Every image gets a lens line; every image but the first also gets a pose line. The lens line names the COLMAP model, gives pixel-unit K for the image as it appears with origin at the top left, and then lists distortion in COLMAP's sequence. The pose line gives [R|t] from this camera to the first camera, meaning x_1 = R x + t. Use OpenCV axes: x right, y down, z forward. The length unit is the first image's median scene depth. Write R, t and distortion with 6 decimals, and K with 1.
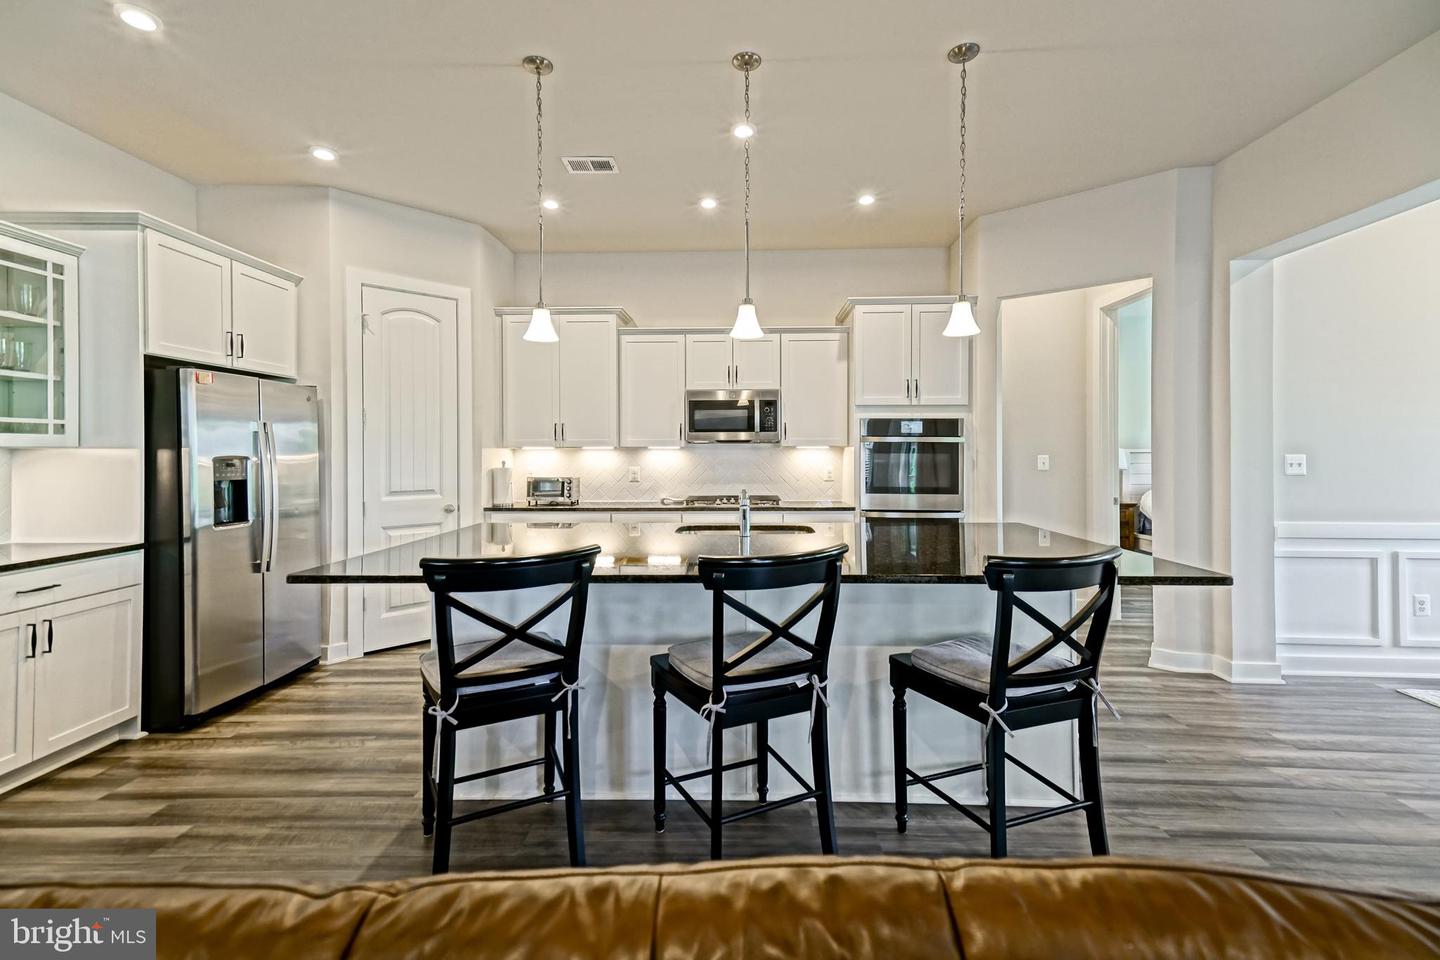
lens RADIAL K [[632.8, 0, 721.6], [0, 632.8, 449.7], [0, 0, 1]] dist [0.034783, -0.001054]
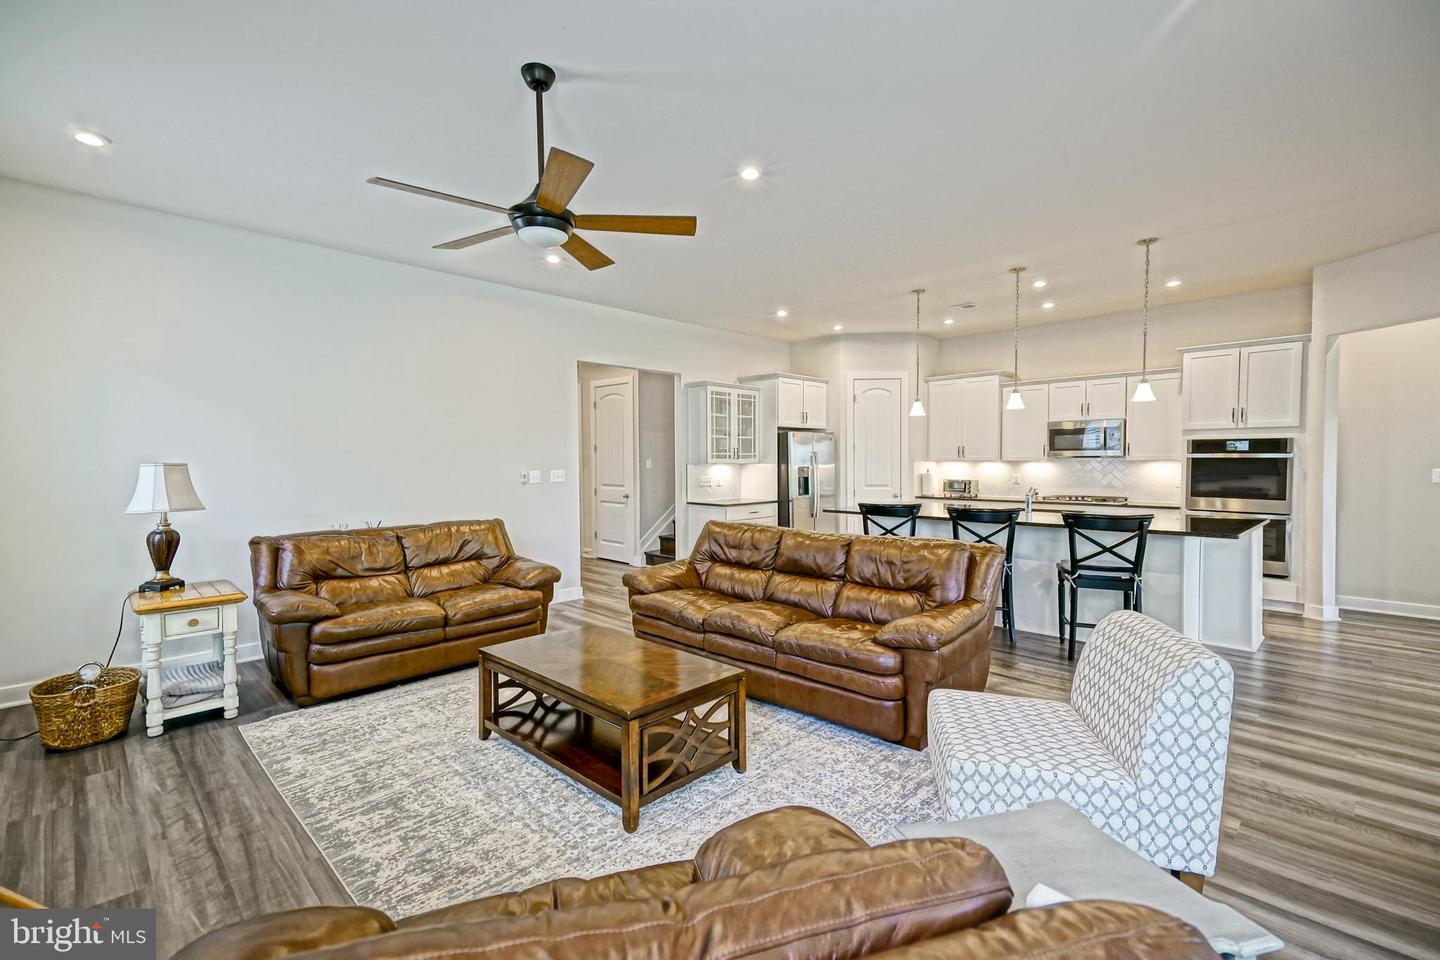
lens RADIAL K [[641.8, 0, 721.8], [0, 641.8, 476.1], [0, 0, 1]] dist [0.027017, 0.000068]
pose [[0.733551, 0.017913, -0.679398, 0.482224], [0.006202, 0.999435, 0.033048, -0.027412], [0.679606, -0.028456, 0.733025, -0.723368]]
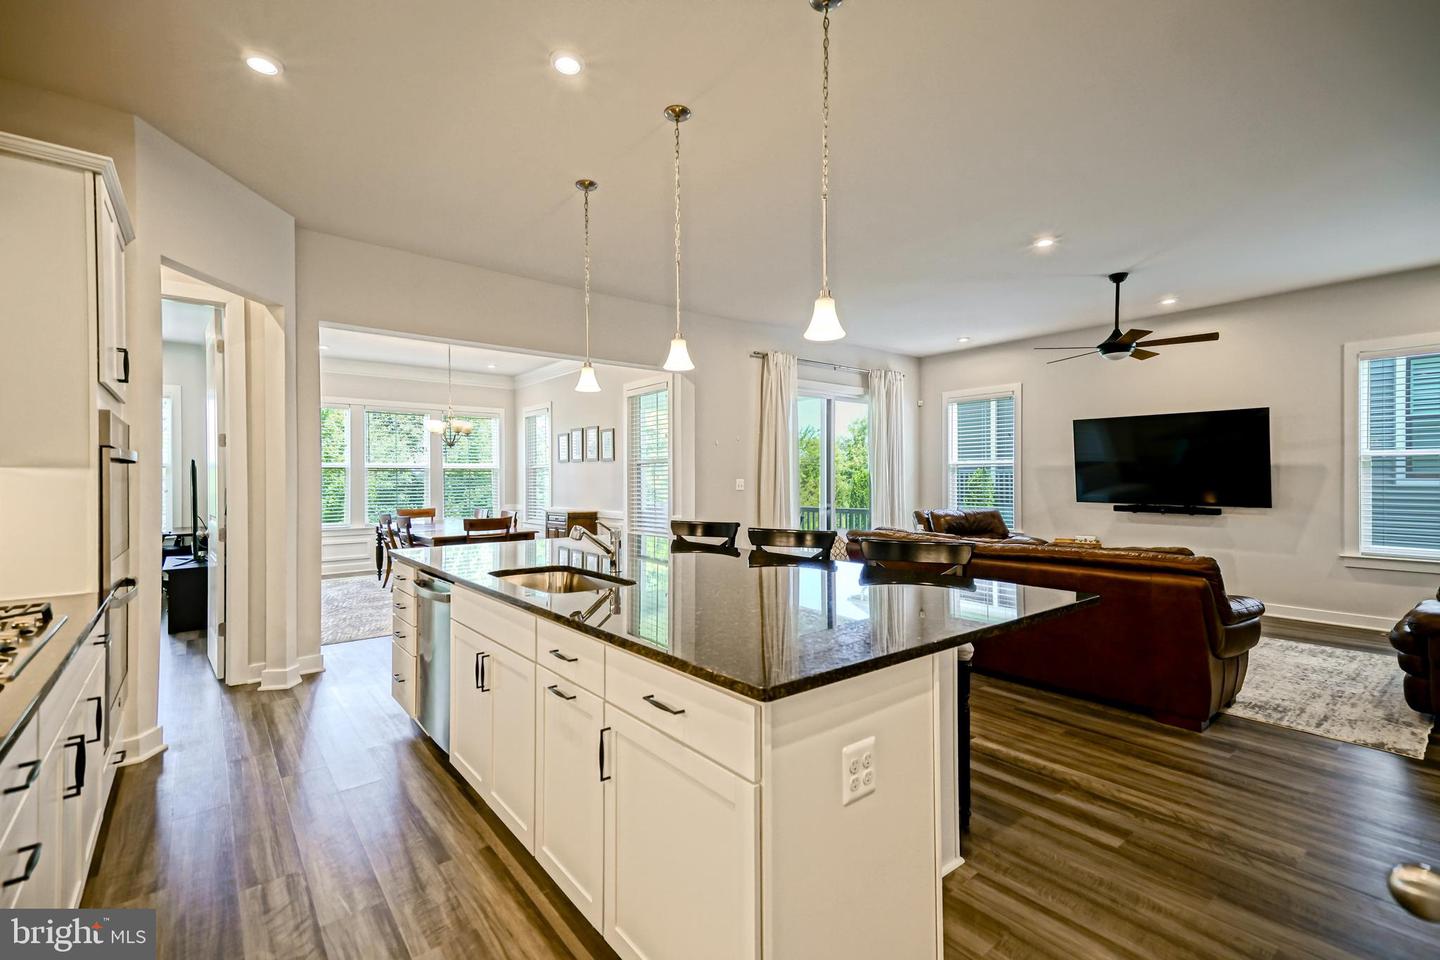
lens RADIAL K [[629.7, 0, 701.0], [0, 629.7, 479.3], [0, 0, 1]] dist [0.022696, 0.000197]
pose [[-0.632995, 0.004494, 0.774143, -0.543129], [-0.000591, 0.999980, -0.006289, 0.008874], [-0.774156, -0.004439, -0.632980, 1.068028]]
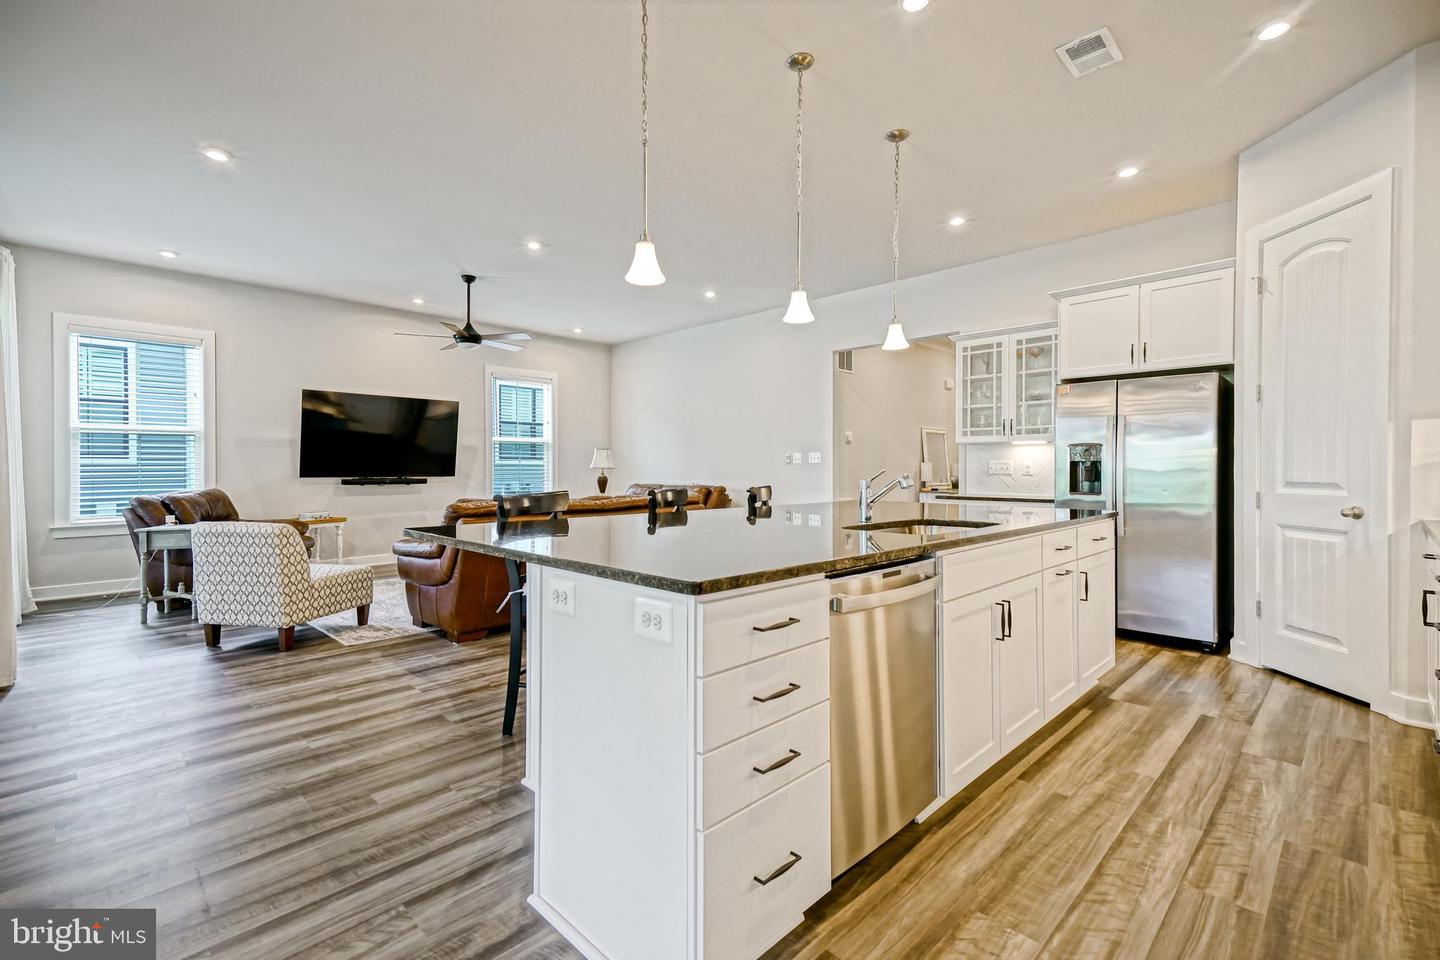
lens RADIAL K [[649.9, 0, 705.5], [0, 649.9, 471.0], [0, 0, 1]] dist [0.042835, -0.000259]
pose [[-0.696077, 0.011030, -0.717882, 0.618153], [0.008832, 0.999938, 0.006800, 0.039271], [0.717913, -0.001607, -0.696131, 1.073895]]
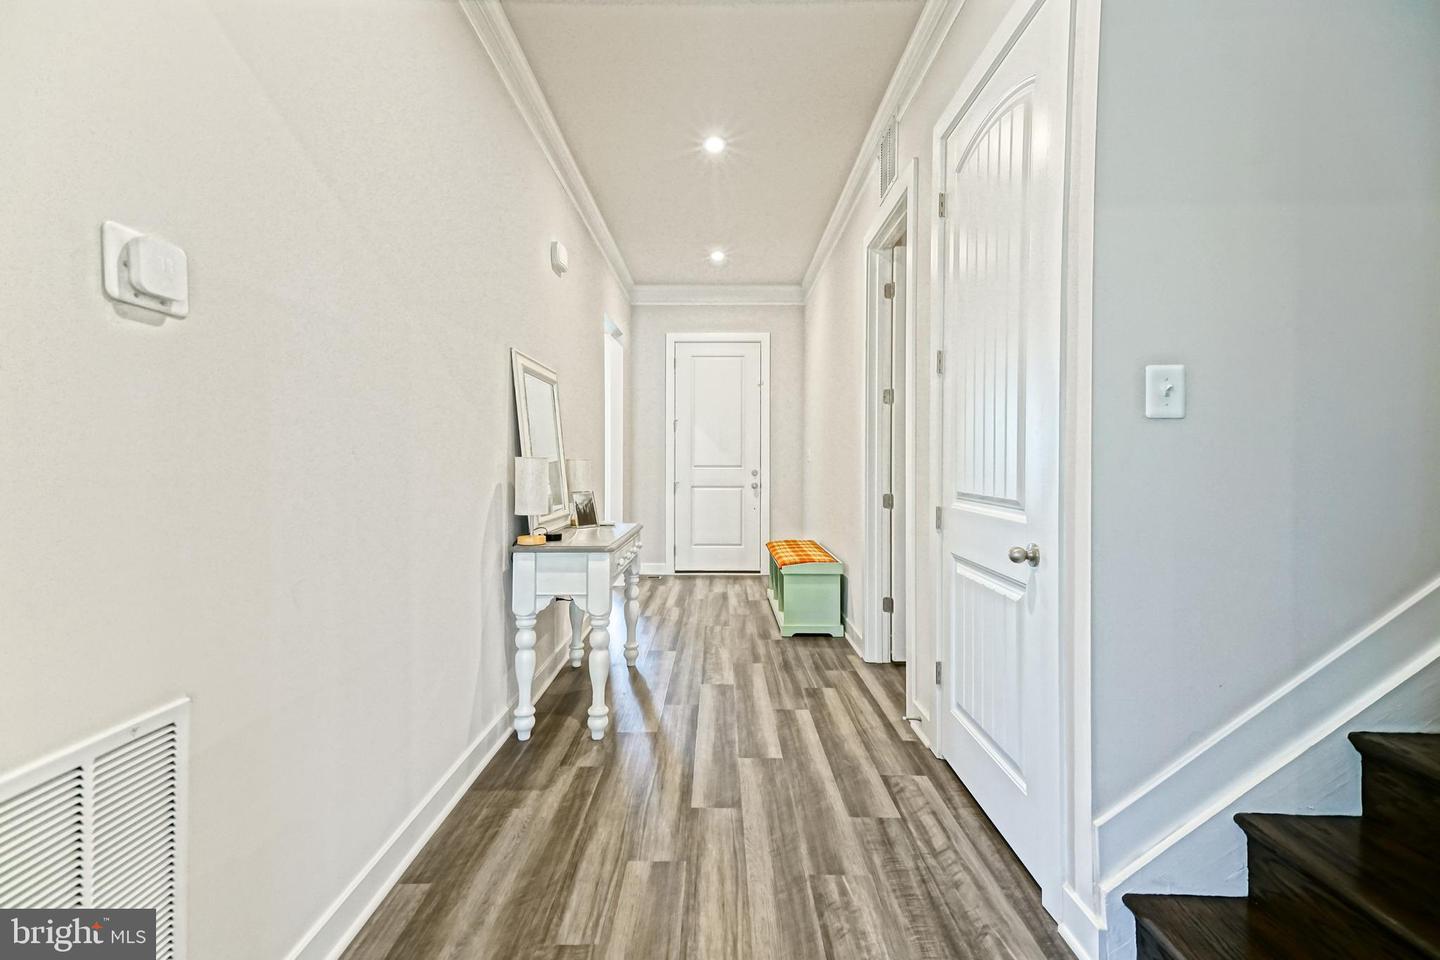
lens RADIAL K [[633.0, 0, 715.7], [0, 633.0, 464.4], [0, 0, 1]] dist [0.025928, -0.000152]
pose [[0.014312, 0.005824, -0.999881, -0.694218], [0.002987, 0.999978, 0.005867, 0.036245], [0.999893, -0.003070, 0.014294, 0.323057]]
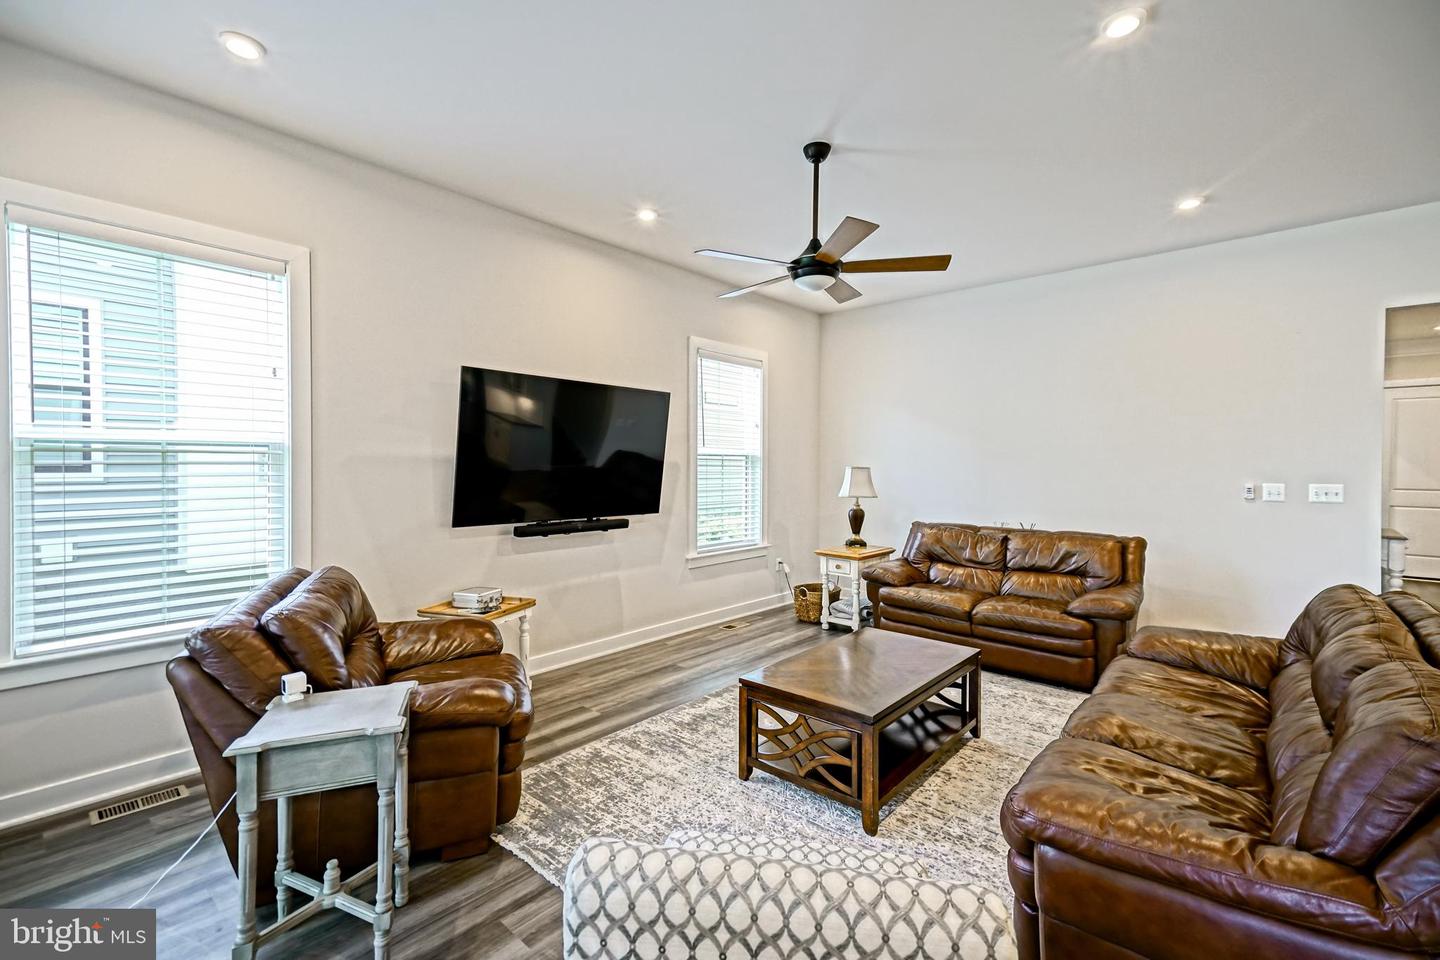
lens RADIAL K [[640.5, 0, 705.4], [0, 640.5, 474.5], [0, 0, 1]] dist [0.031868, 0.000105]
pose [[-0.652306, 0.016705, -0.757772, 0.580962], [0.002012, 0.999792, 0.020308, -0.031559], [0.757953, 0.011722, -0.652204, 0.036524]]
